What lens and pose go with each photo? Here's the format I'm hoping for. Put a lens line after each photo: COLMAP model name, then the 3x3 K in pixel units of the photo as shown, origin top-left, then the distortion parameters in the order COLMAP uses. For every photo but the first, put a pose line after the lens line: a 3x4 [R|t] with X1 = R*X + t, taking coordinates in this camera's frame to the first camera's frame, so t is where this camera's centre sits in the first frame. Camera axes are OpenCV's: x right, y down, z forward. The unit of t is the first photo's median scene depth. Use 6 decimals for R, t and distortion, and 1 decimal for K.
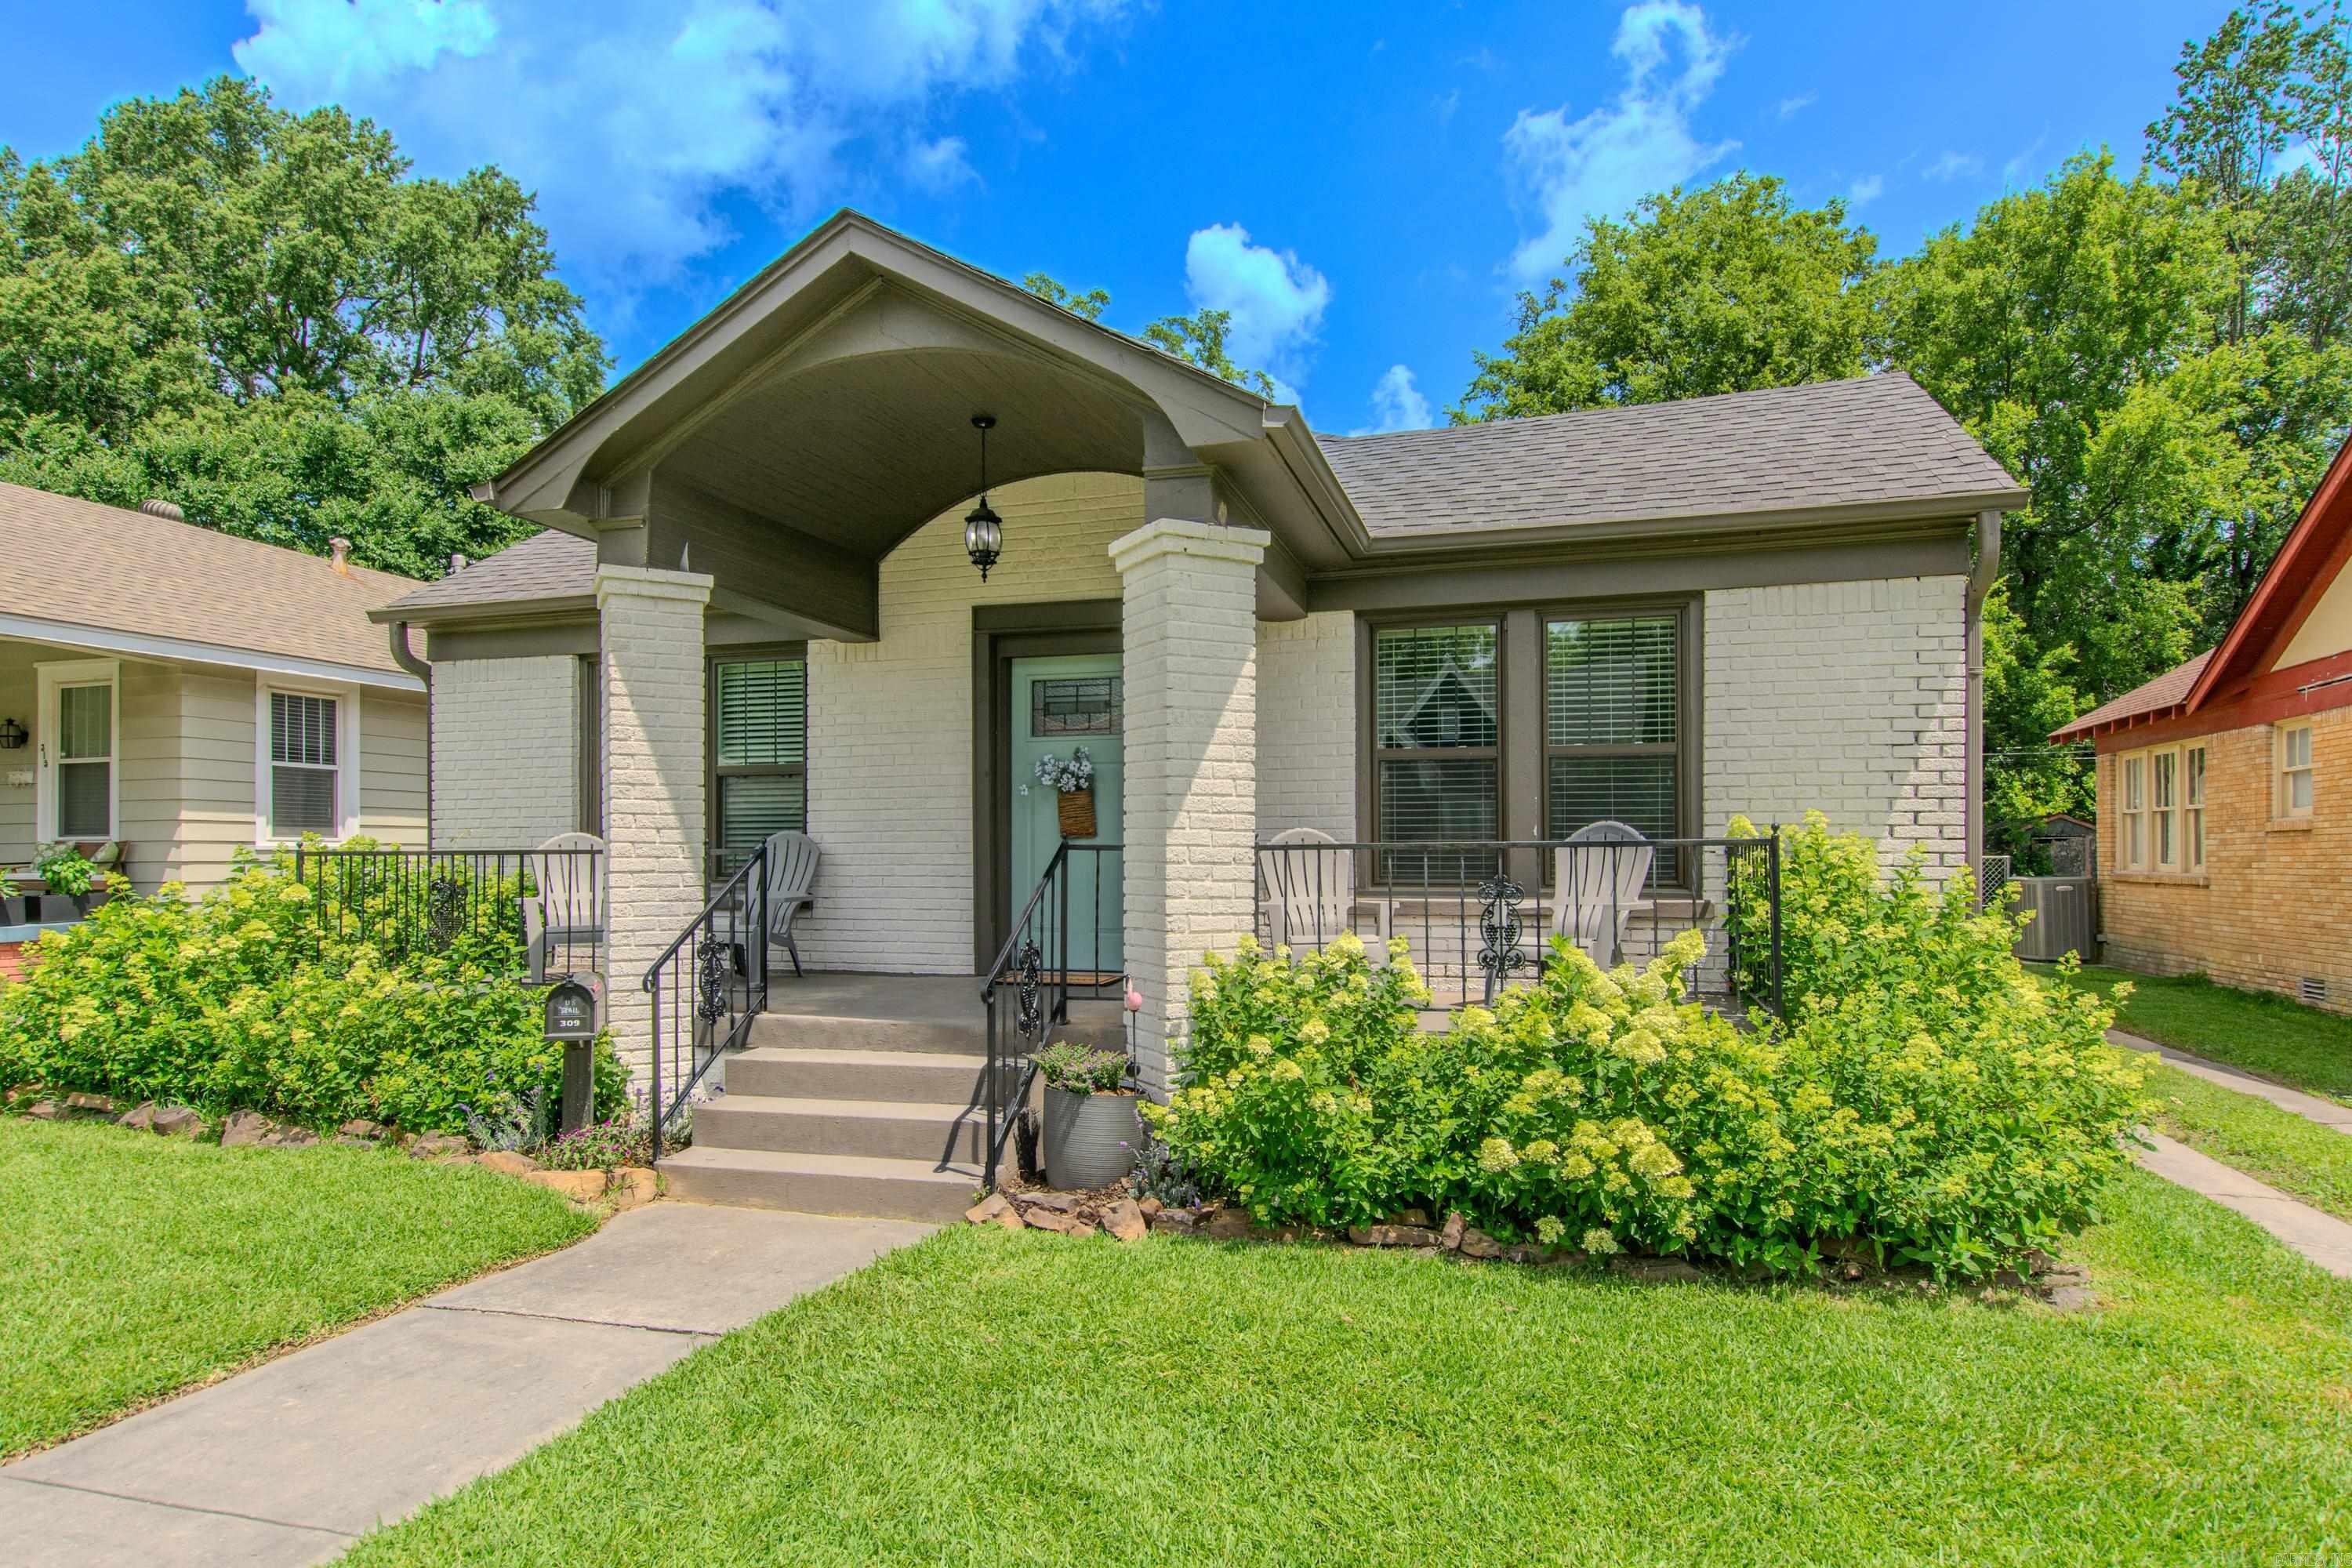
lens RADIAL K [[1261.4, 0, 1173.8], [0, 1261.4, 821.3], [0, 0, 1]] dist [0.004069, 0.001117]
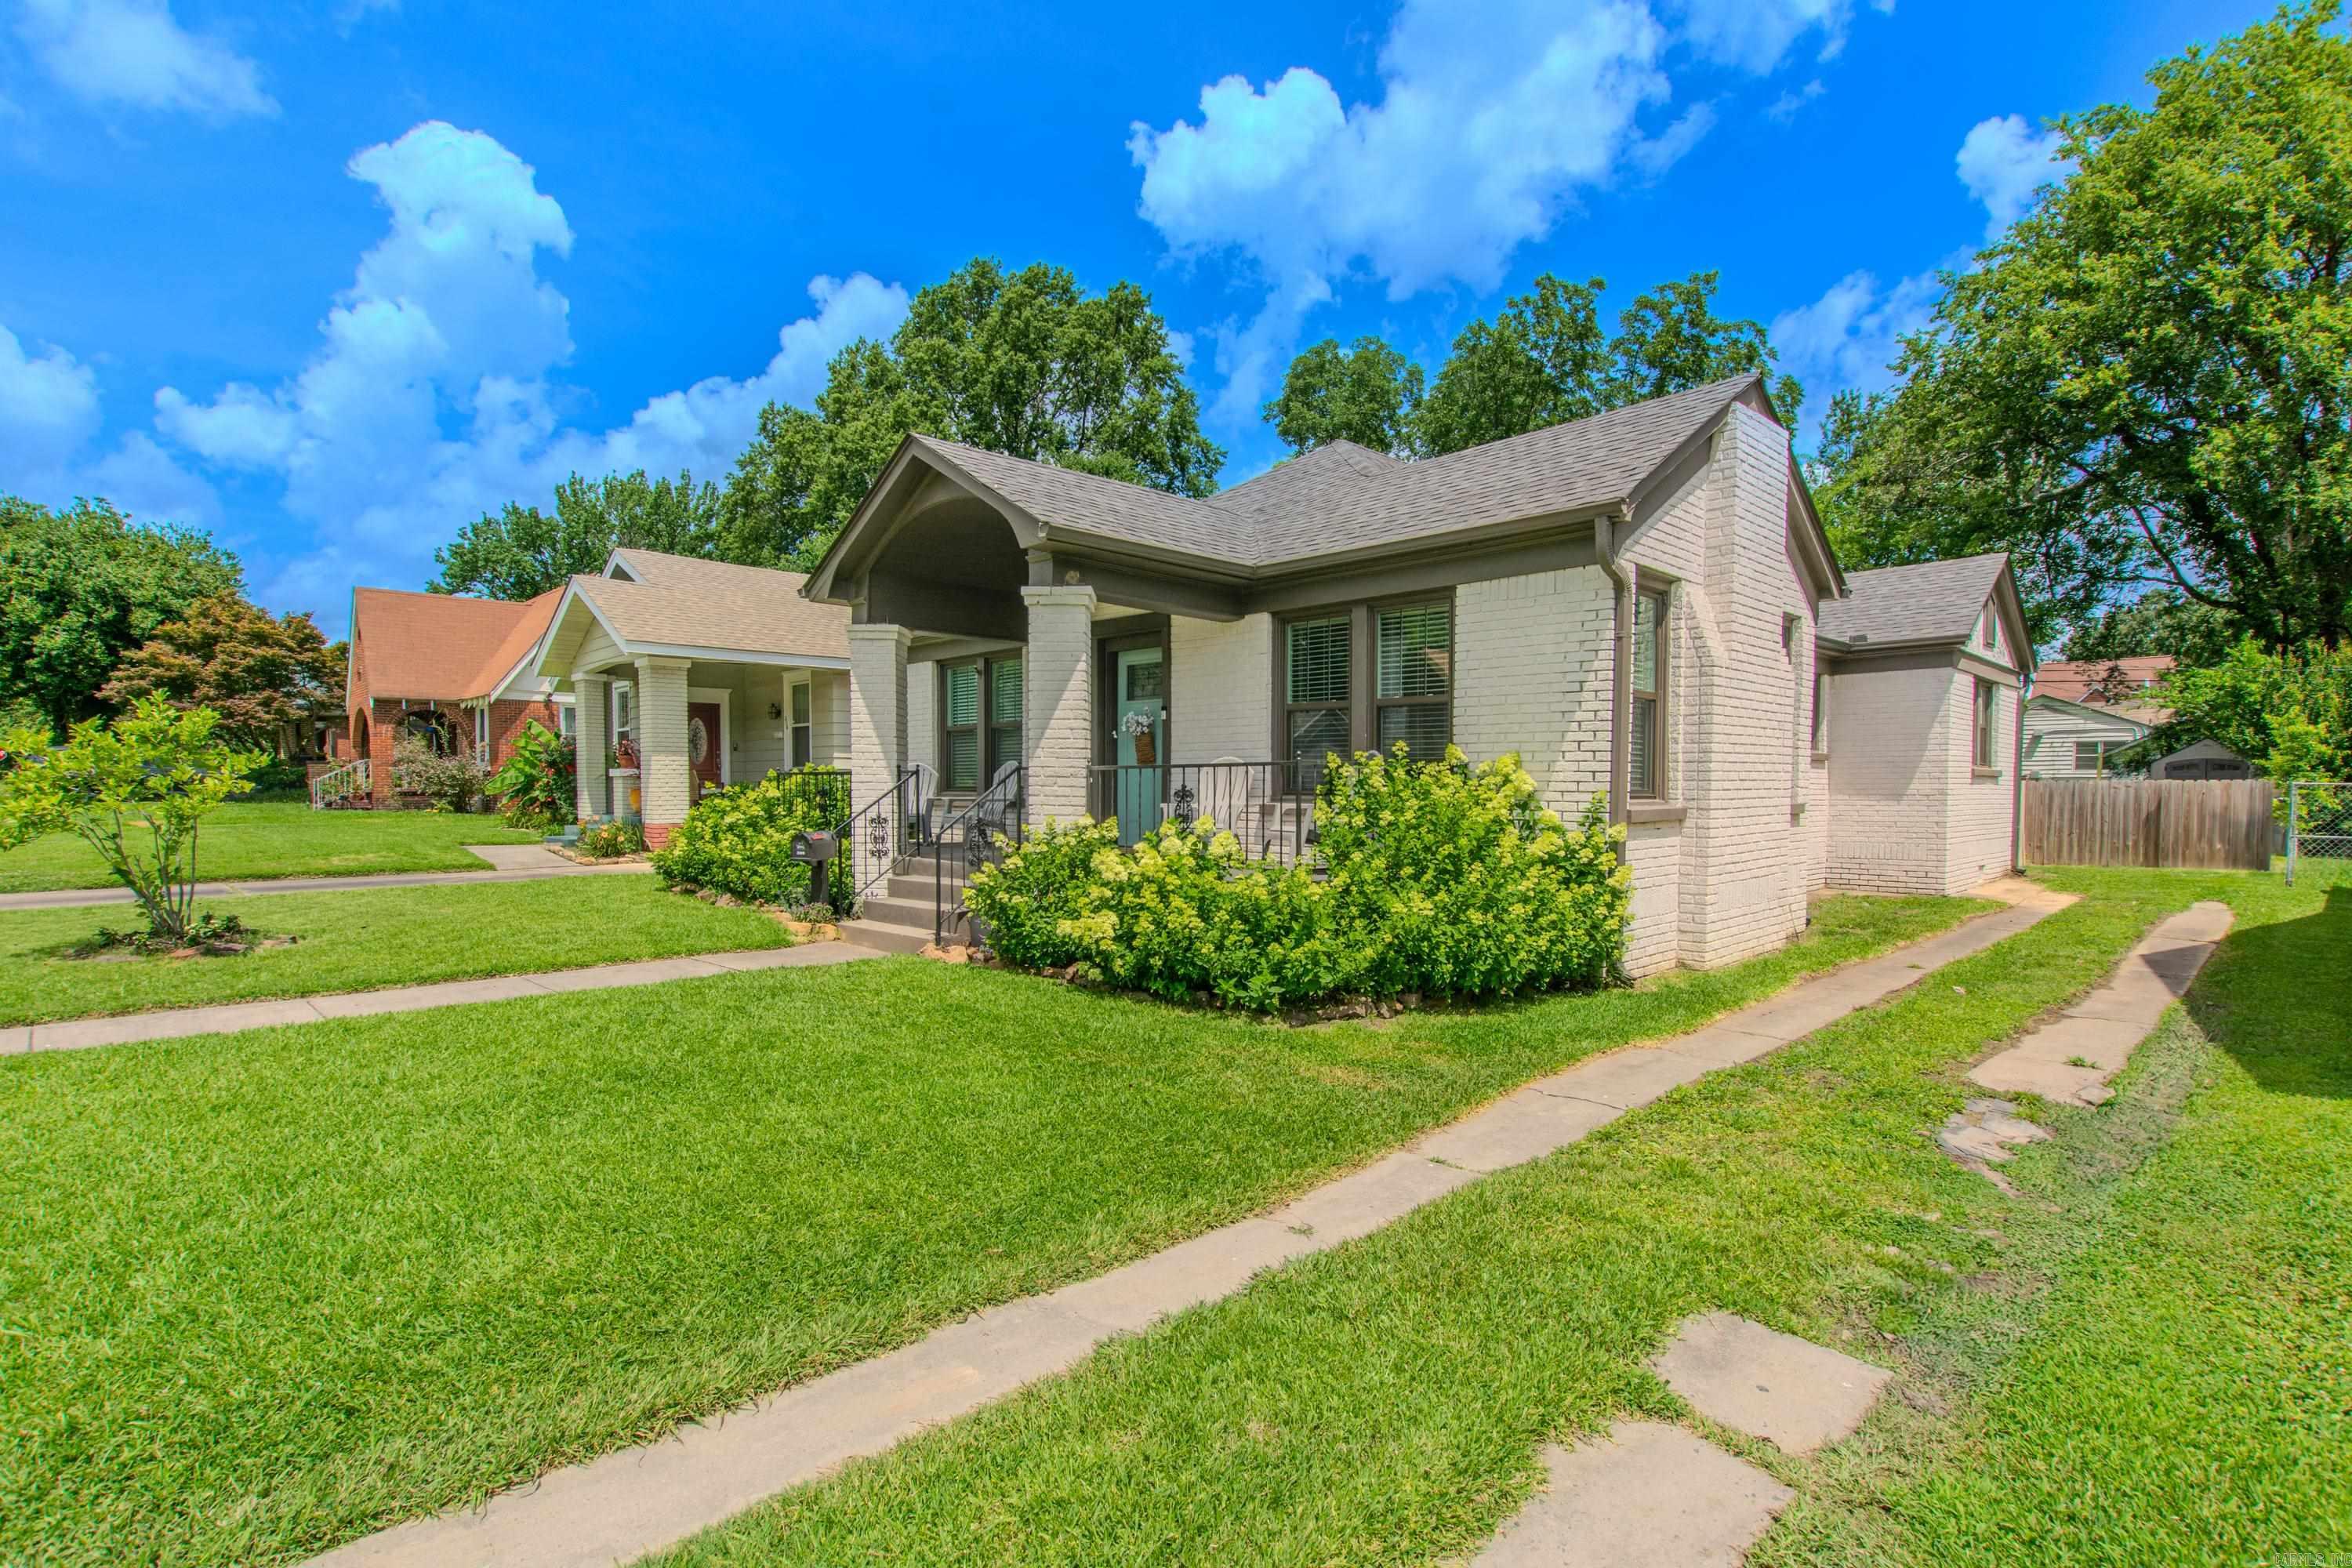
lens RADIAL K [[1098.5, 0, 1176.0], [0, 1098.5, 784.0], [0, 0, 1]] dist [-0.003513, -0.000798]
pose [[0.874362, 0.004568, -0.485254, 0.776987], [0.007871, 0.999691, 0.023593, 0.006789], [0.485211, -0.024448, 0.874055, -0.232694]]
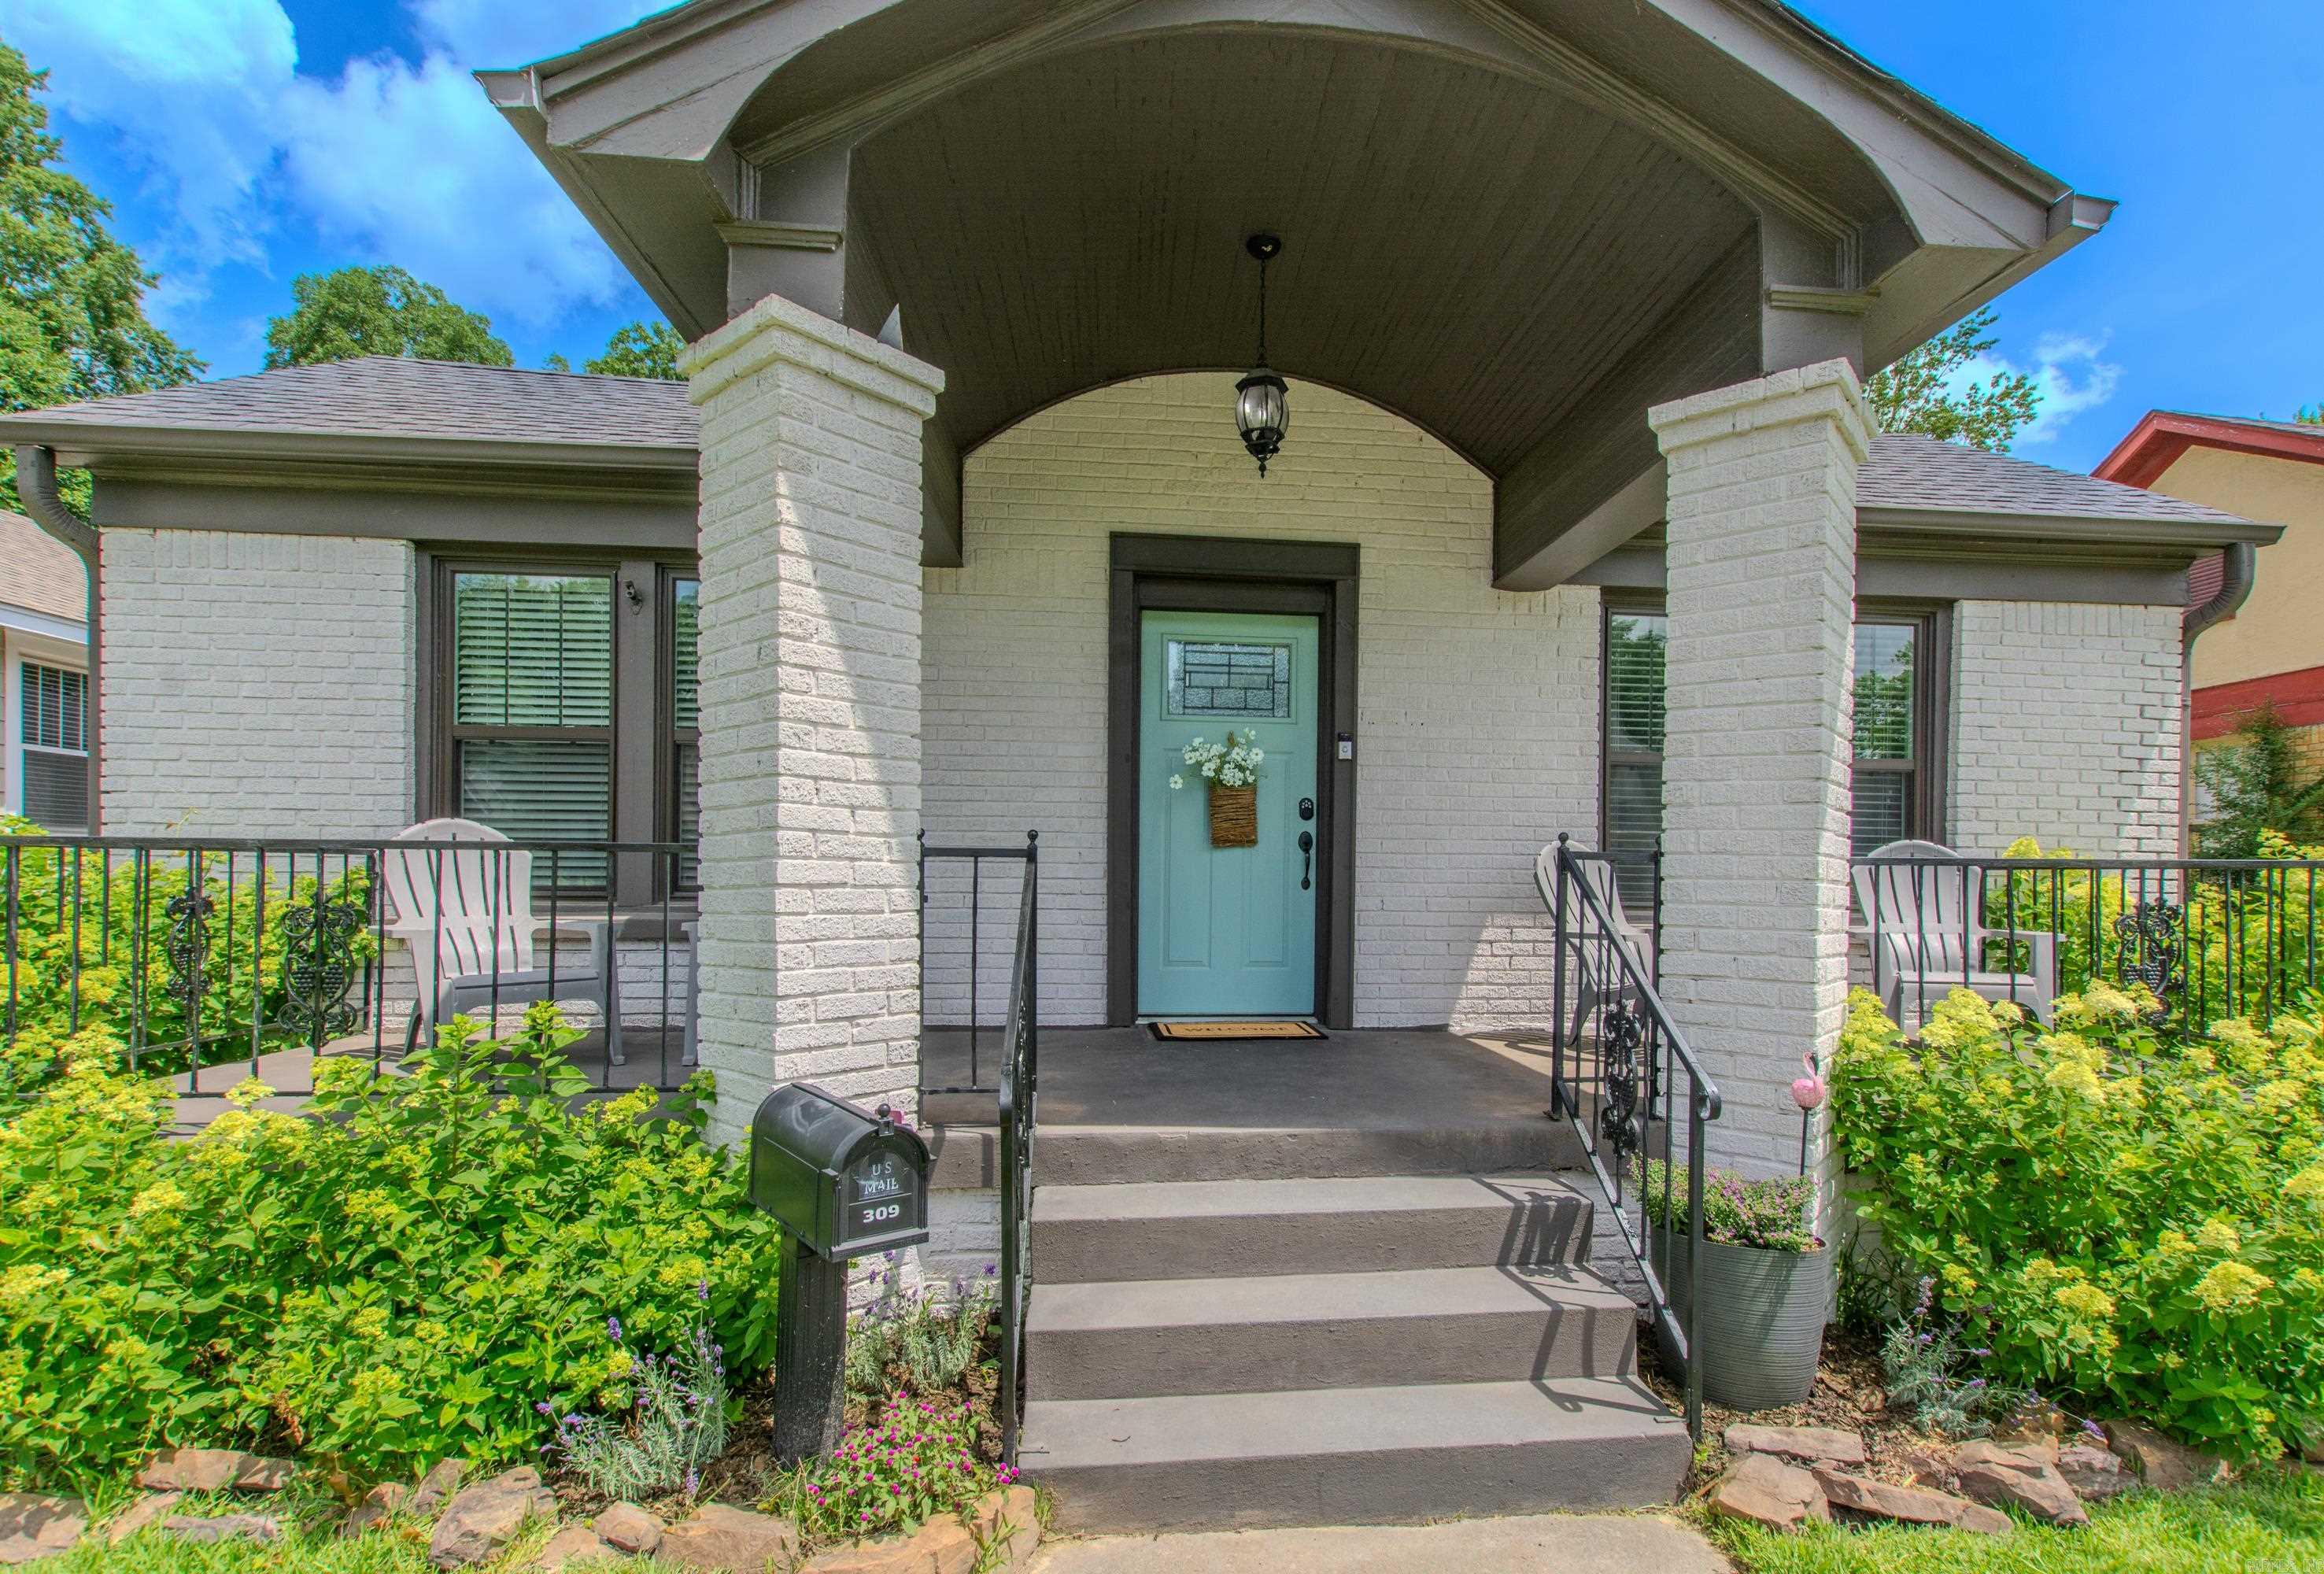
lens RADIAL K [[1068.3, 0, 1209.5], [0, 1068.3, 869.8], [0, 0, 1]] dist [0.003128, -0.000179]
pose [[0.928307, 0.015728, 0.371482, -0.414261], [-0.023846, 0.999566, 0.017270, 0.020043], [-0.371050, -0.024891, 0.928279, 0.480680]]
